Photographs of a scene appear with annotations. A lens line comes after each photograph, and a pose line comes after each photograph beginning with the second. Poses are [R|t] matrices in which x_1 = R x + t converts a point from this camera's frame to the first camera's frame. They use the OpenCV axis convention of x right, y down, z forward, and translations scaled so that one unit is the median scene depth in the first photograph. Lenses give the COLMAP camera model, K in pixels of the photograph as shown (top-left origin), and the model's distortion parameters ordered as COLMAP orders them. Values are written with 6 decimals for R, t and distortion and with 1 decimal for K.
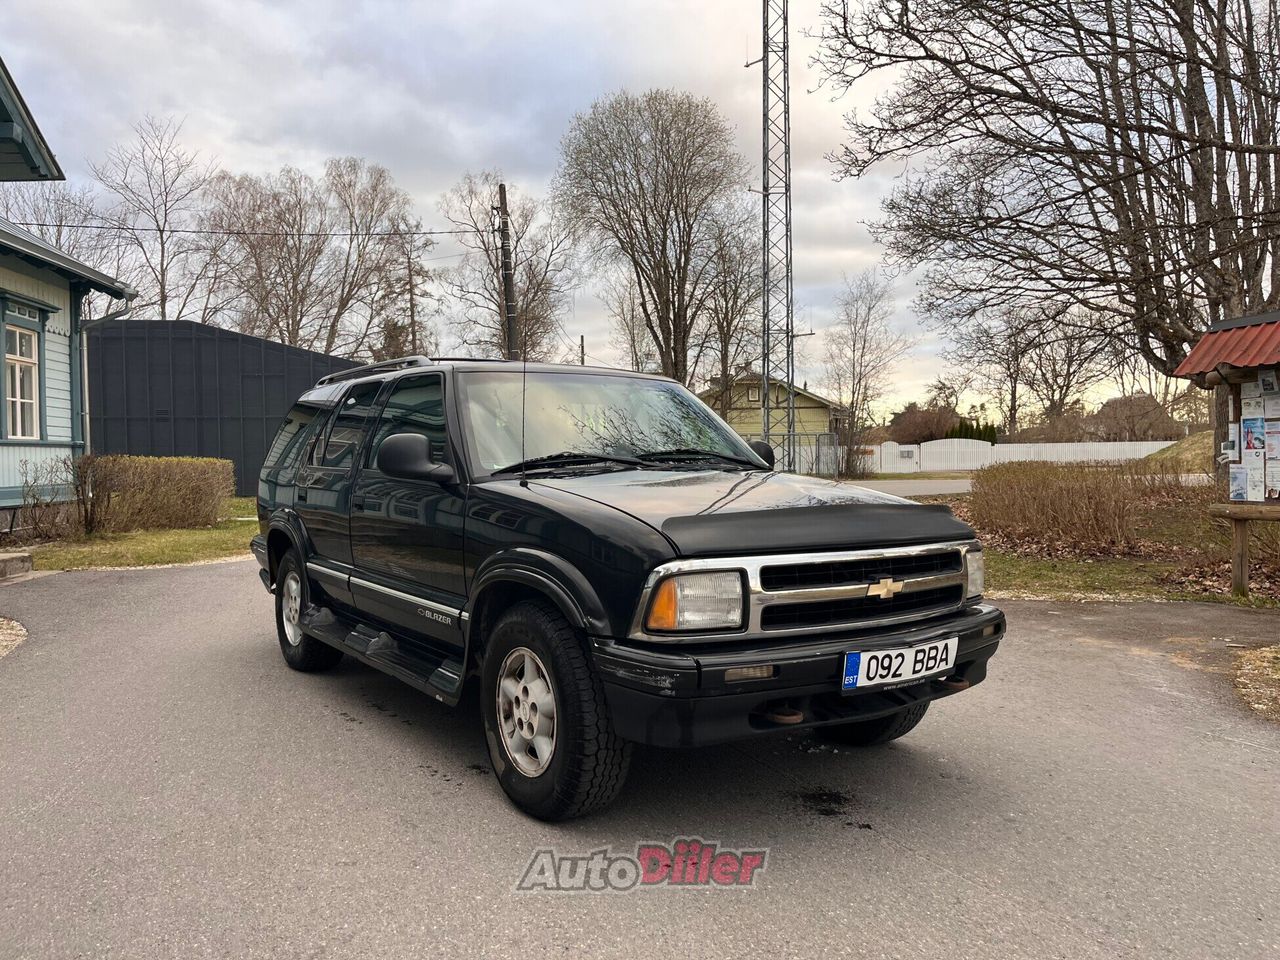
lens RADIAL K [[964.6, 0, 639.9], [0, 964.6, 480.2], [0, 0, 1]] dist [0.057380, -0.077647]
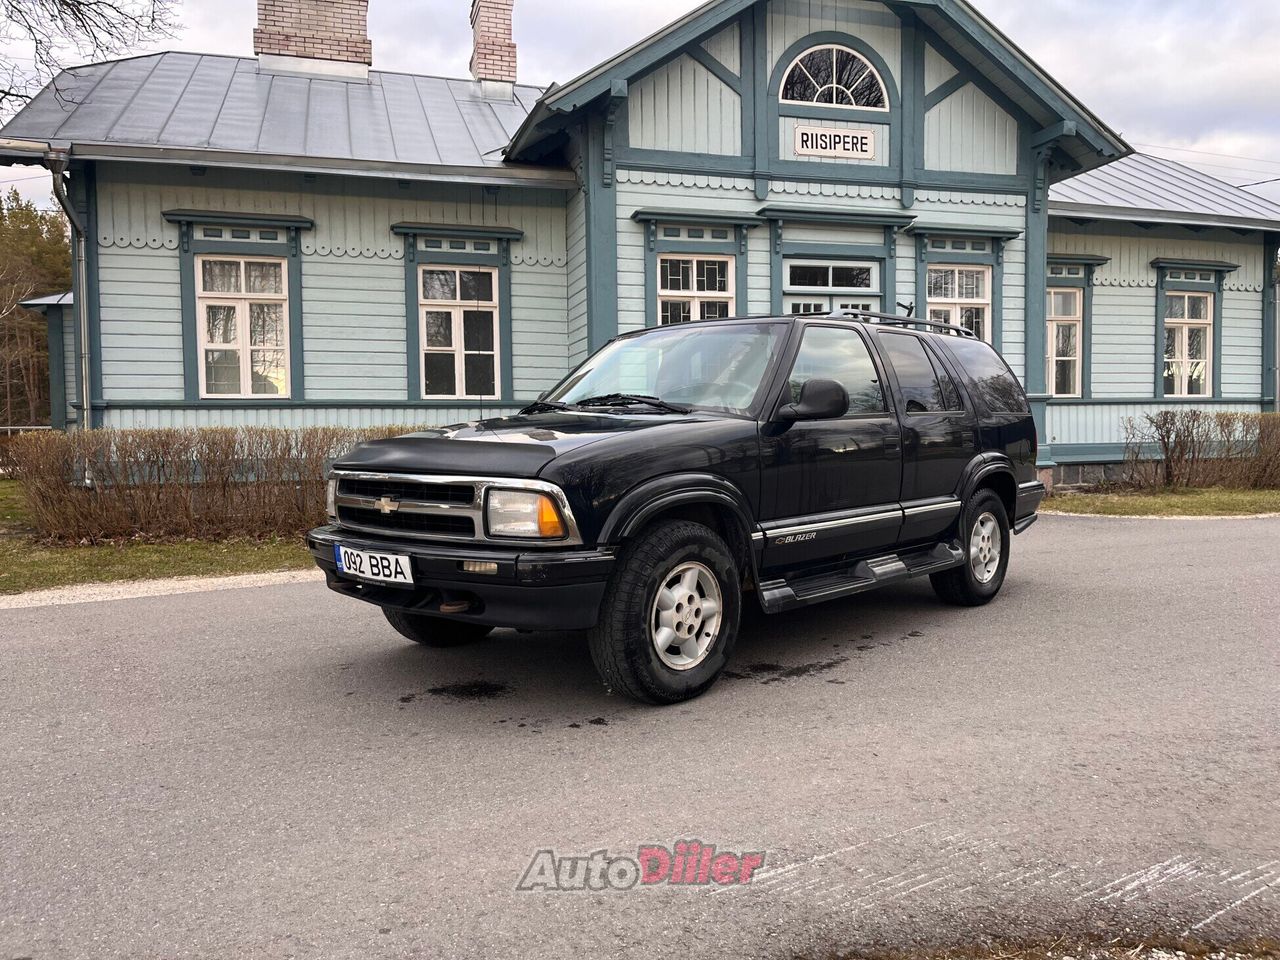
lens RADIAL K [[964.6, 0, 637.8], [0, 964.6, 476.9], [0, 0, 1]] dist [0.057380, -0.077647]
pose [[0.199624, 0.048695, -0.978662, 0.364670], [-0.013196, 0.998807, 0.047006, 0.003191], [0.979784, 0.003531, 0.200028, 0.255824]]
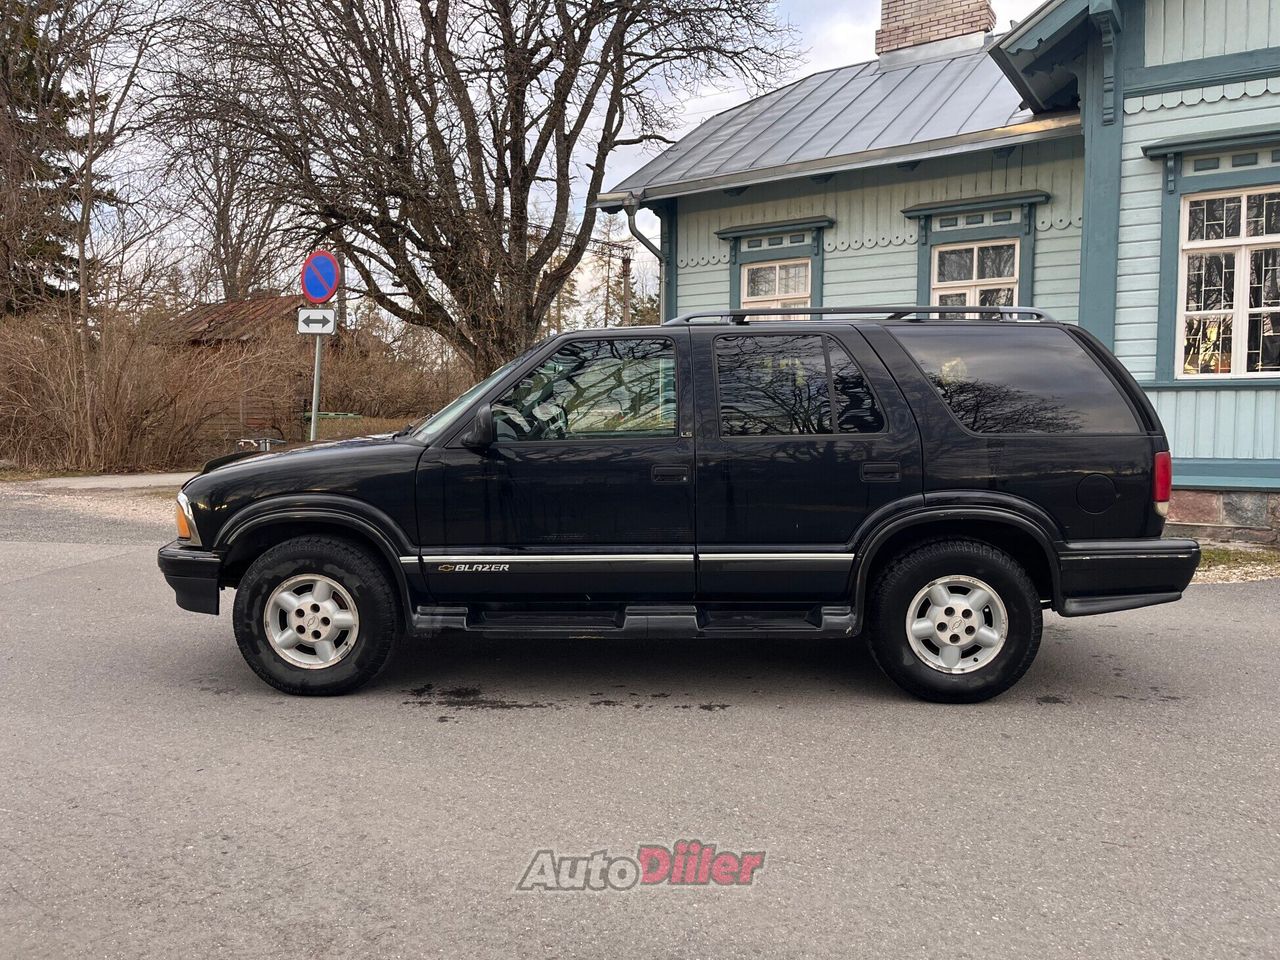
lens RADIAL K [[964.6, 0, 642.5], [0, 964.6, 479.2], [0, 0, 1]] dist [0.057380, -0.077647]
pose [[-0.619801, 0.063029, -0.782224, 0.266162], [-0.010668, 0.996001, 0.088708, -0.020015], [0.784686, 0.063326, -0.616650, 0.623287]]
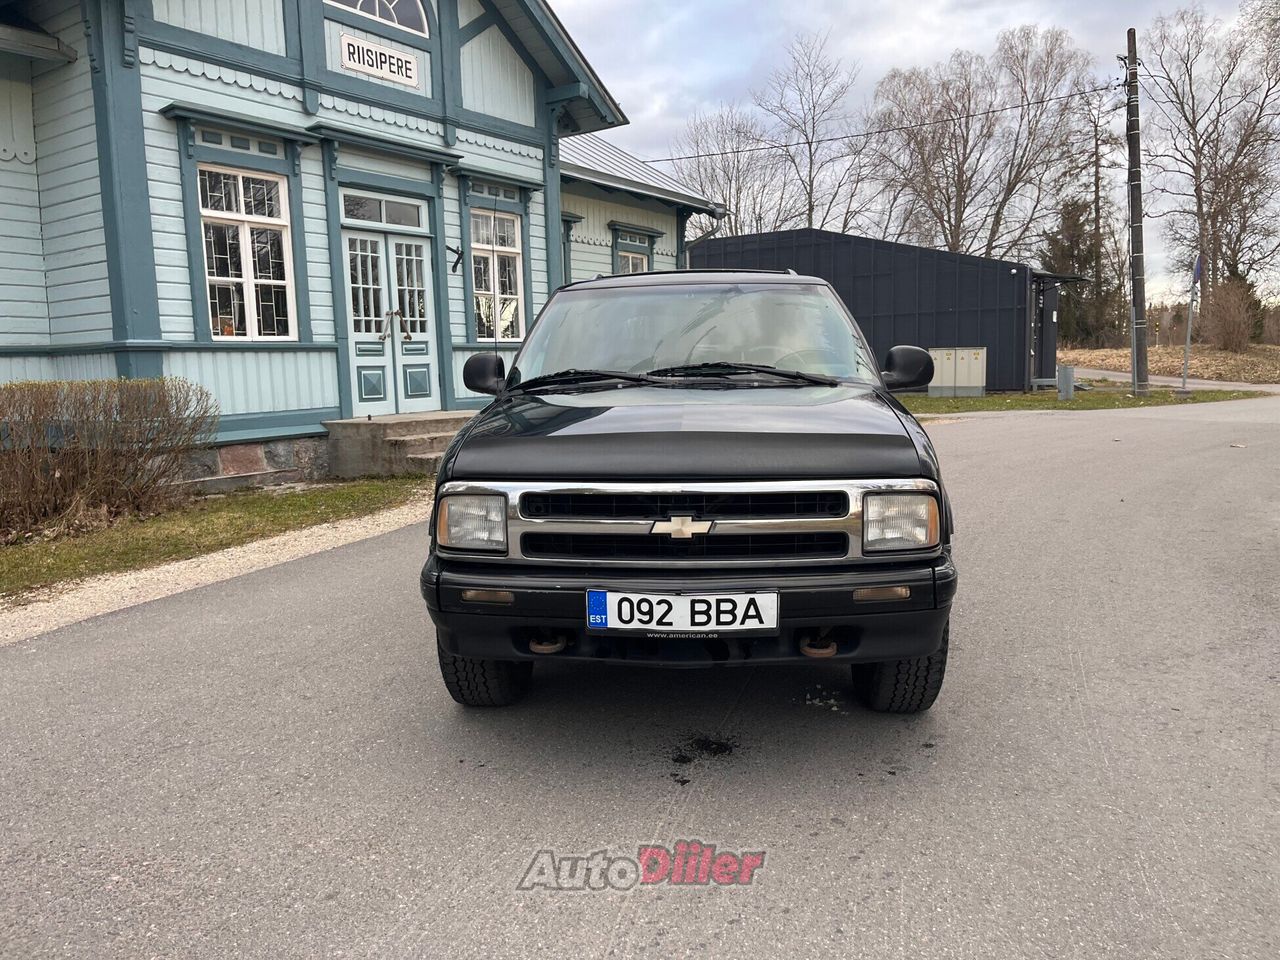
lens RADIAL K [[964.6, 0, 640.1], [0, 964.6, 475.3], [0, 0, 1]] dist [0.057380, -0.077647]
pose [[0.773937, 0.063965, -0.630024, 0.186928], [0.001950, 0.994640, 0.103380, -0.006611], [0.633260, -0.081238, 0.769664, 0.071350]]
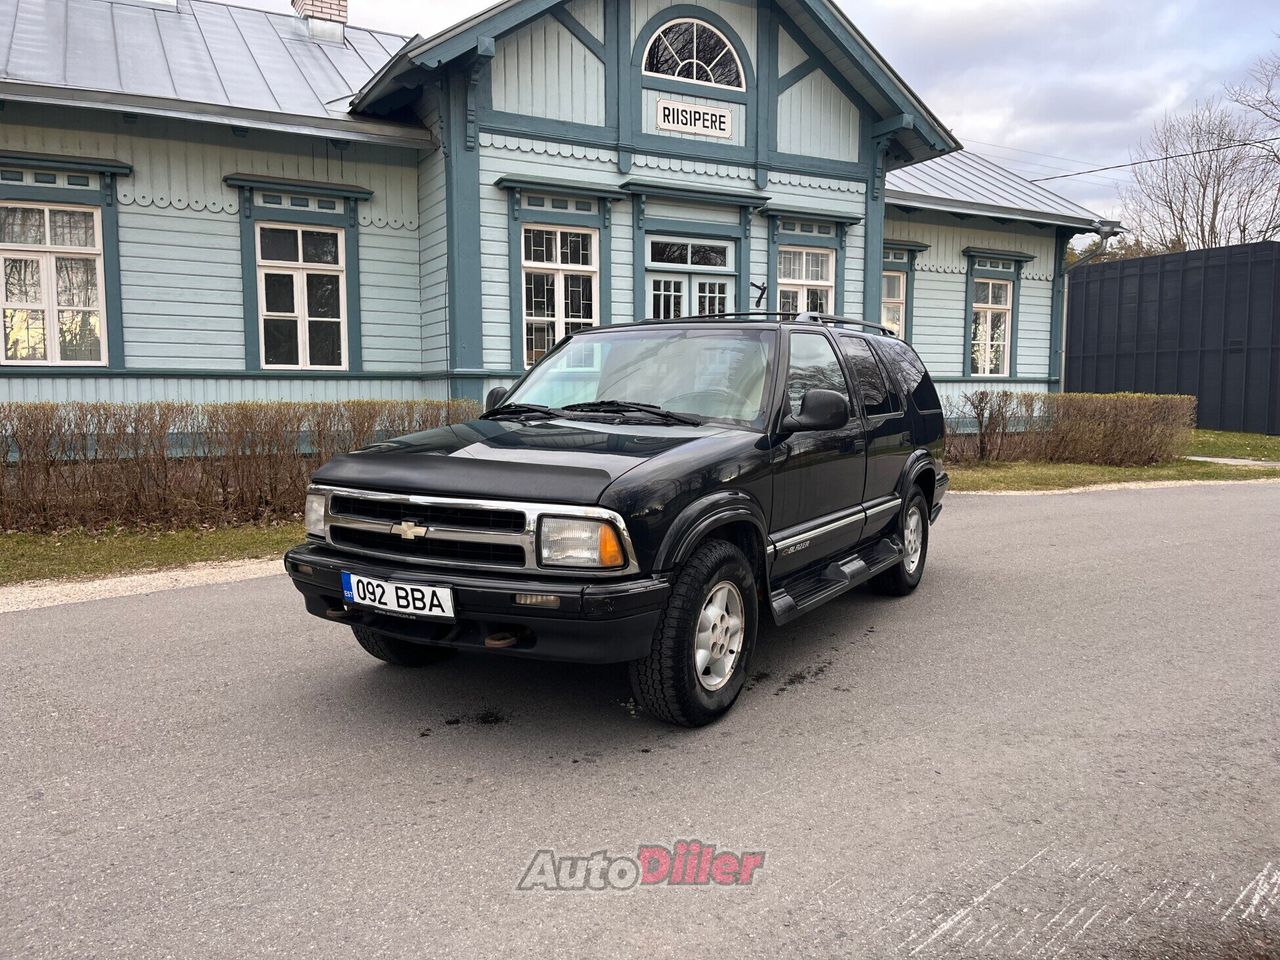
lens RADIAL K [[964.6, 0, 636.4], [0, 964.6, 483.3], [0, 0, 1]] dist [0.057380, -0.077647]
pose [[0.400347, 0.093556, -0.911575, 0.332481], [-0.025352, 0.995525, 0.091037, -0.012663], [0.916013, -0.013336, 0.400928, 0.189684]]
